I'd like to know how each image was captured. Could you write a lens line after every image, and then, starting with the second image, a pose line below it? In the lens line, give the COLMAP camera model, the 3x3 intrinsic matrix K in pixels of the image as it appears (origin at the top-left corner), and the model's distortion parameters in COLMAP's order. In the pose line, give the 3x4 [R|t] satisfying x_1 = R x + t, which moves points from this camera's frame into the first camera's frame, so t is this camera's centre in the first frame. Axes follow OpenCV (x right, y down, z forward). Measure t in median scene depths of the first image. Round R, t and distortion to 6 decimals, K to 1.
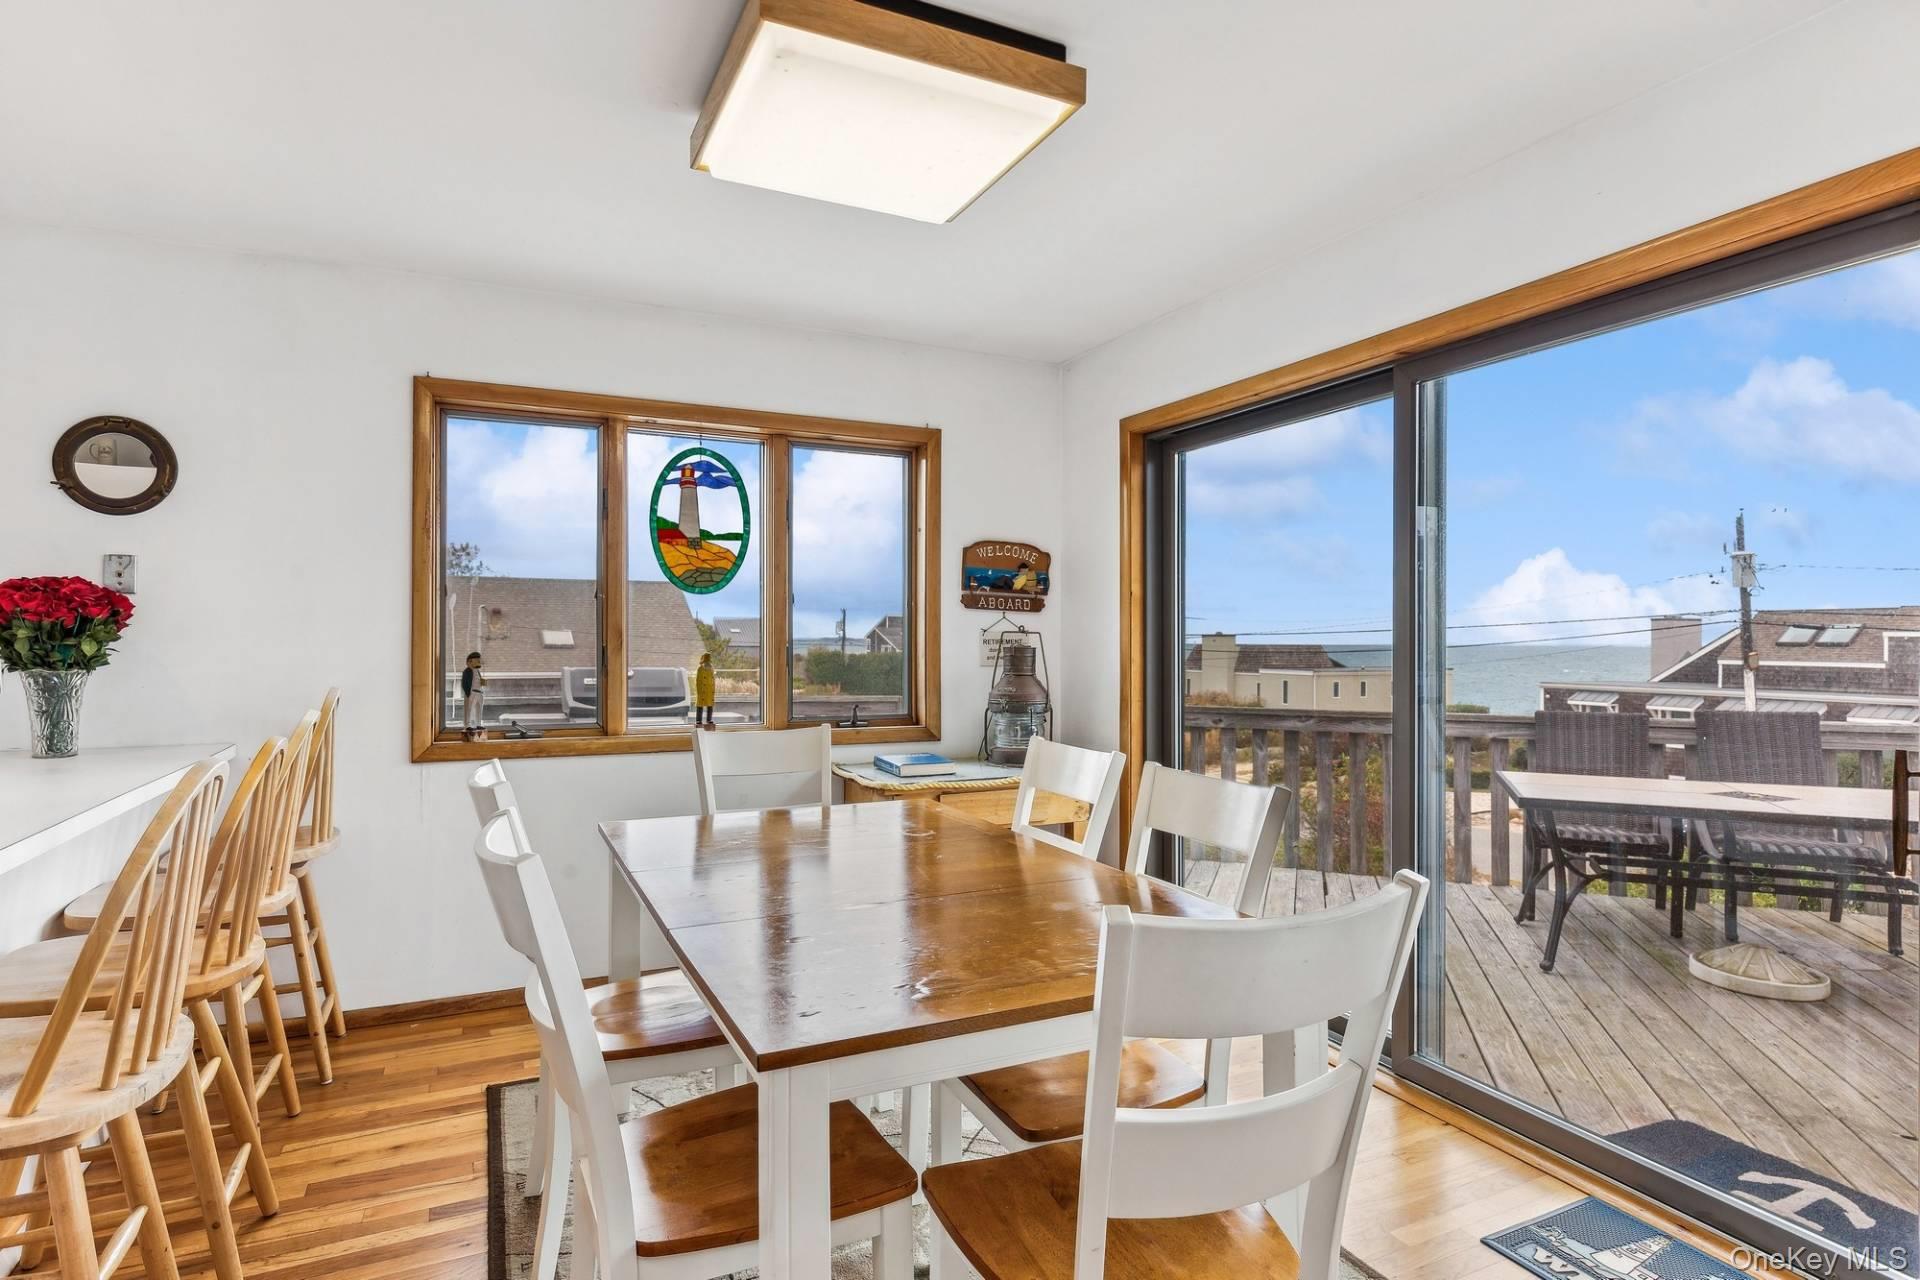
lens RADIAL K [[1004.6, 0, 965.3], [0, 1004.6, 625.6], [0, 0, 1]] dist [0.001809, -0.000186]
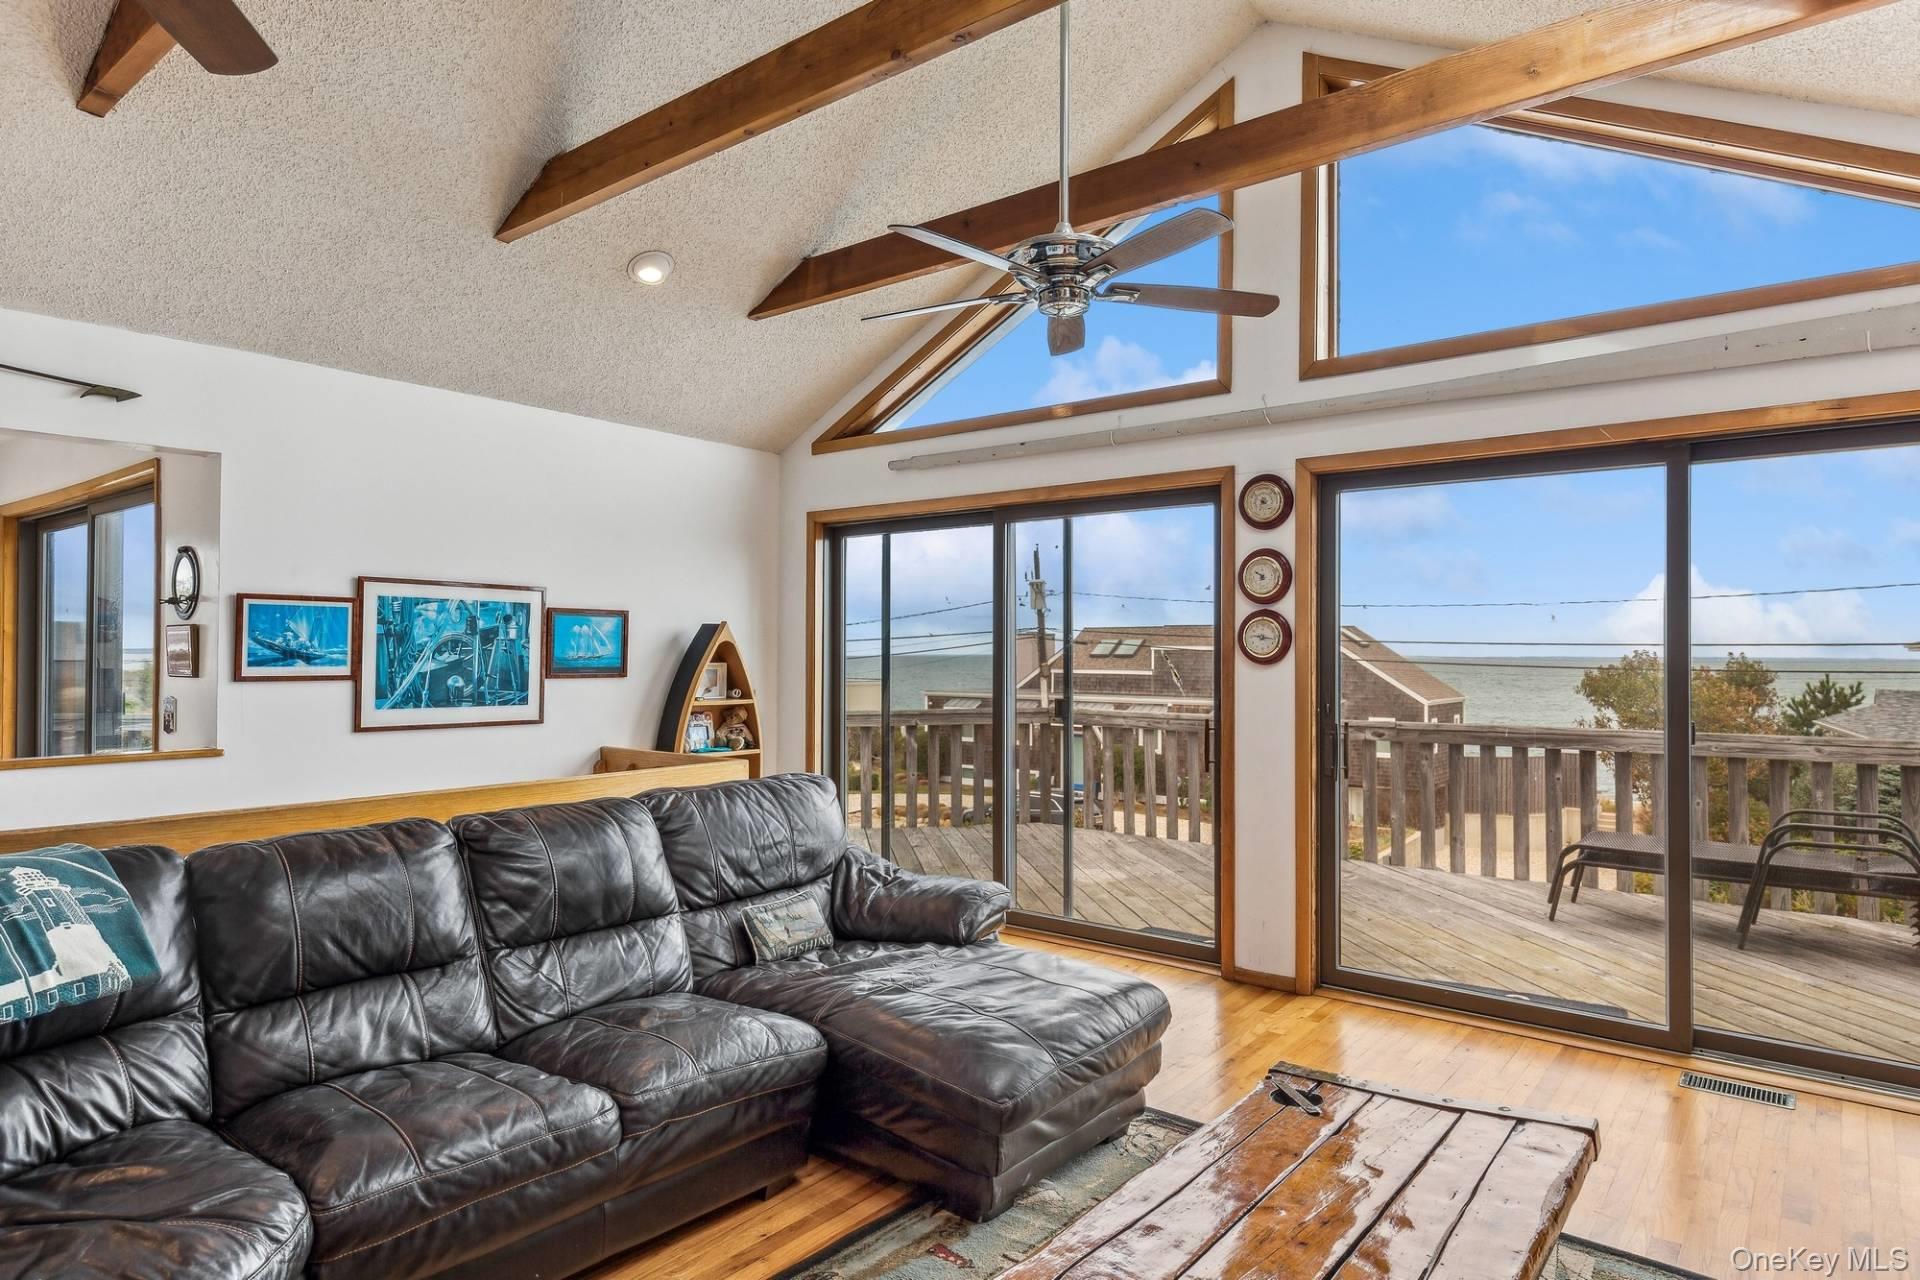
lens RADIAL K [[1111.6, 0, 960.0], [0, 1111.6, 640.0], [0, 0, 1]] dist [0.002002, 0.000745]
pose [[0.897763, 0.003515, 0.440464, 0.782734], [-0.005684, 0.999977, 0.003606, -0.037255], [-0.440441, -0.005741, 0.897763, -1.141117]]
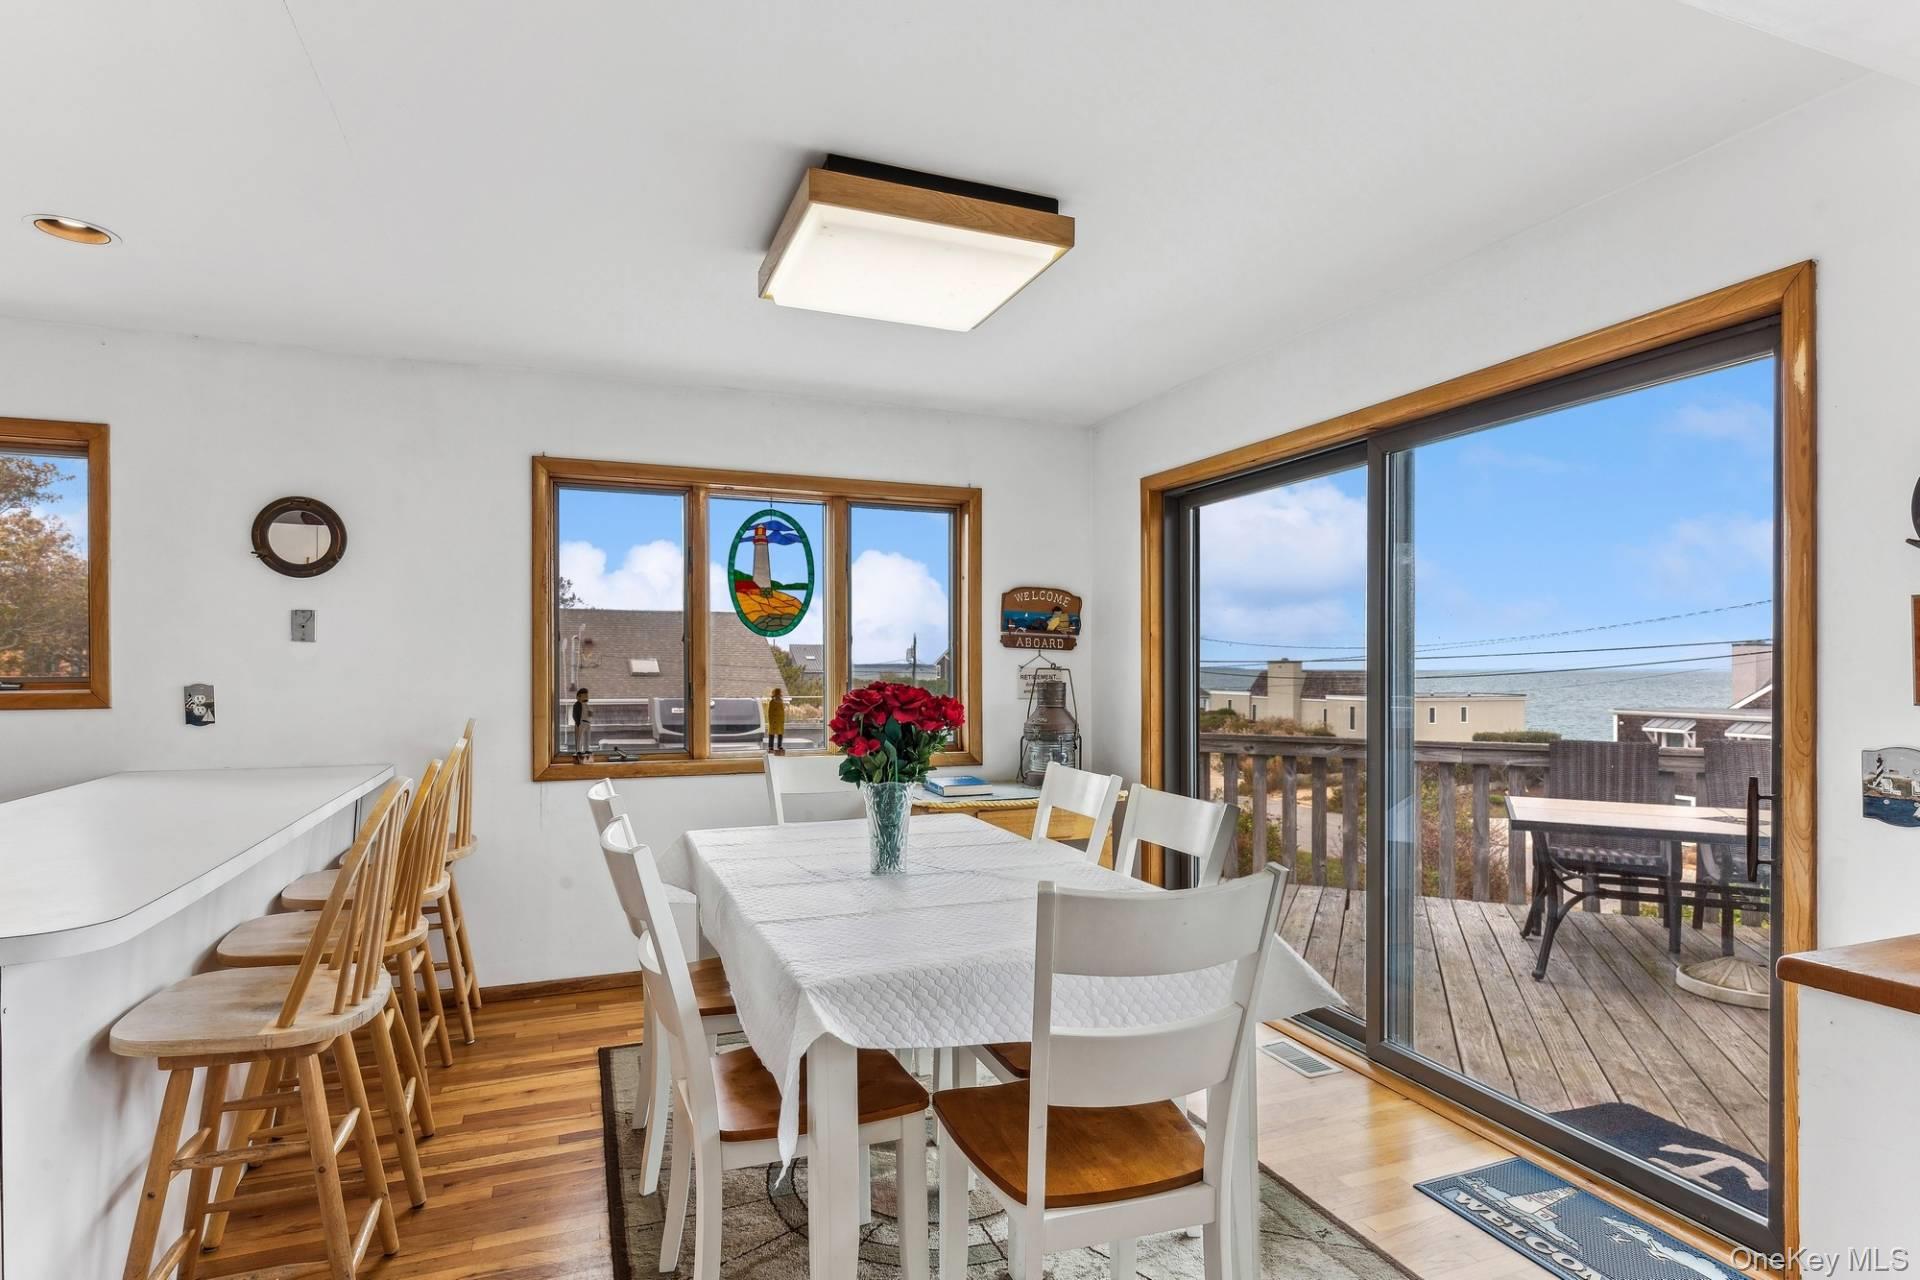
lens RADIAL K [[986.6, 0, 965.2], [0, 986.6, 660.5], [0, 0, 1]] dist [0.000645, 0.000158]
pose [[0.997553, -0.002435, -0.069876, 0.041168], [0.003040, 0.999959, 0.008561, -0.015098], [0.069852, -0.008752, 0.997519, -0.126511]]
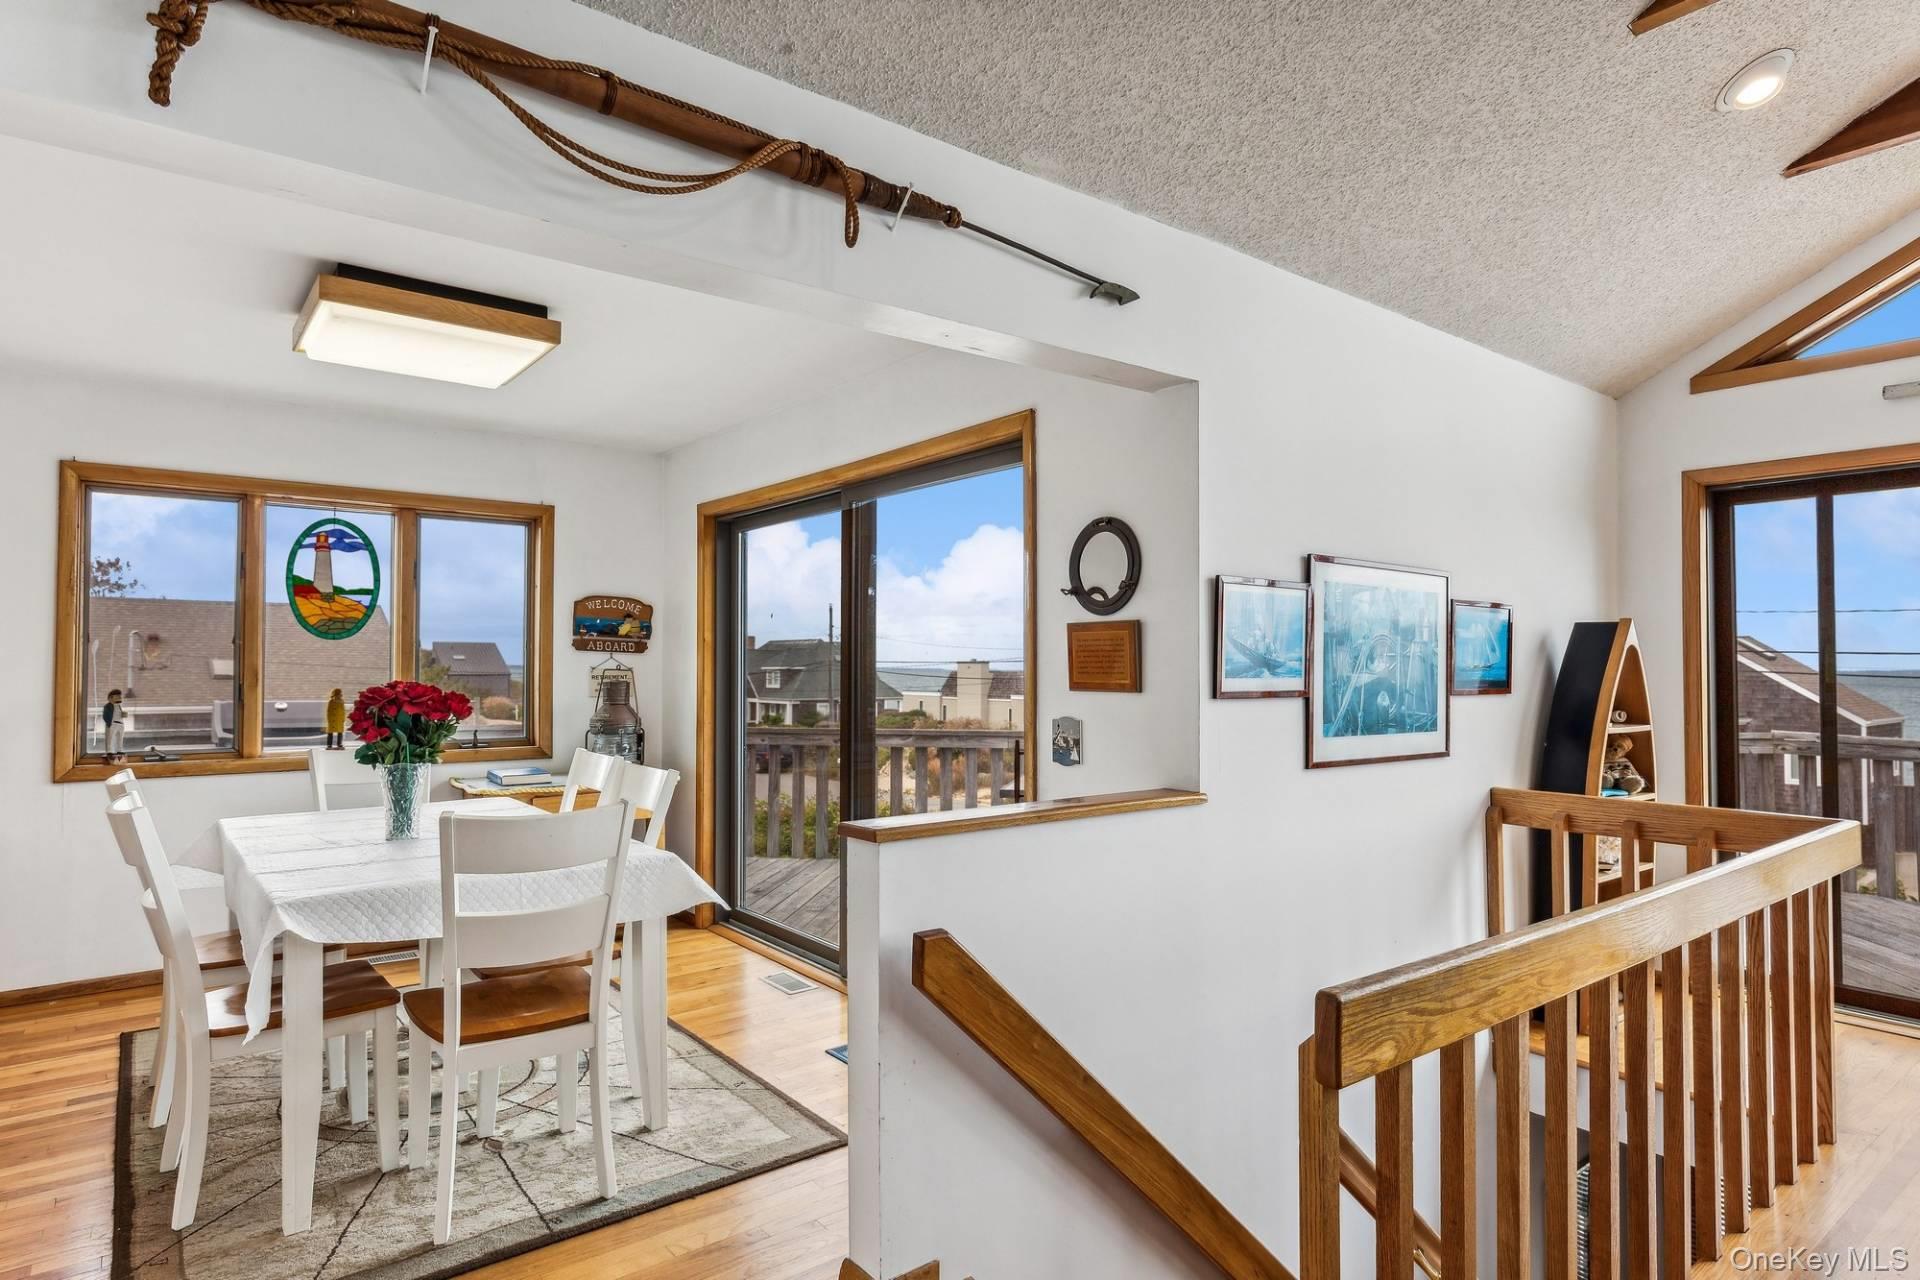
lens RADIAL K [[1047.7, 0, 966.8], [0, 1047.7, 633.8], [0, 0, 1]] dist [-0.000249, 0.000190]
pose [[0.975513, 0.004125, 0.219903, 0.228401], [-0.000464, 0.999860, -0.016697, -0.020040], [-0.219941, 0.016186, 0.975379, -0.444932]]
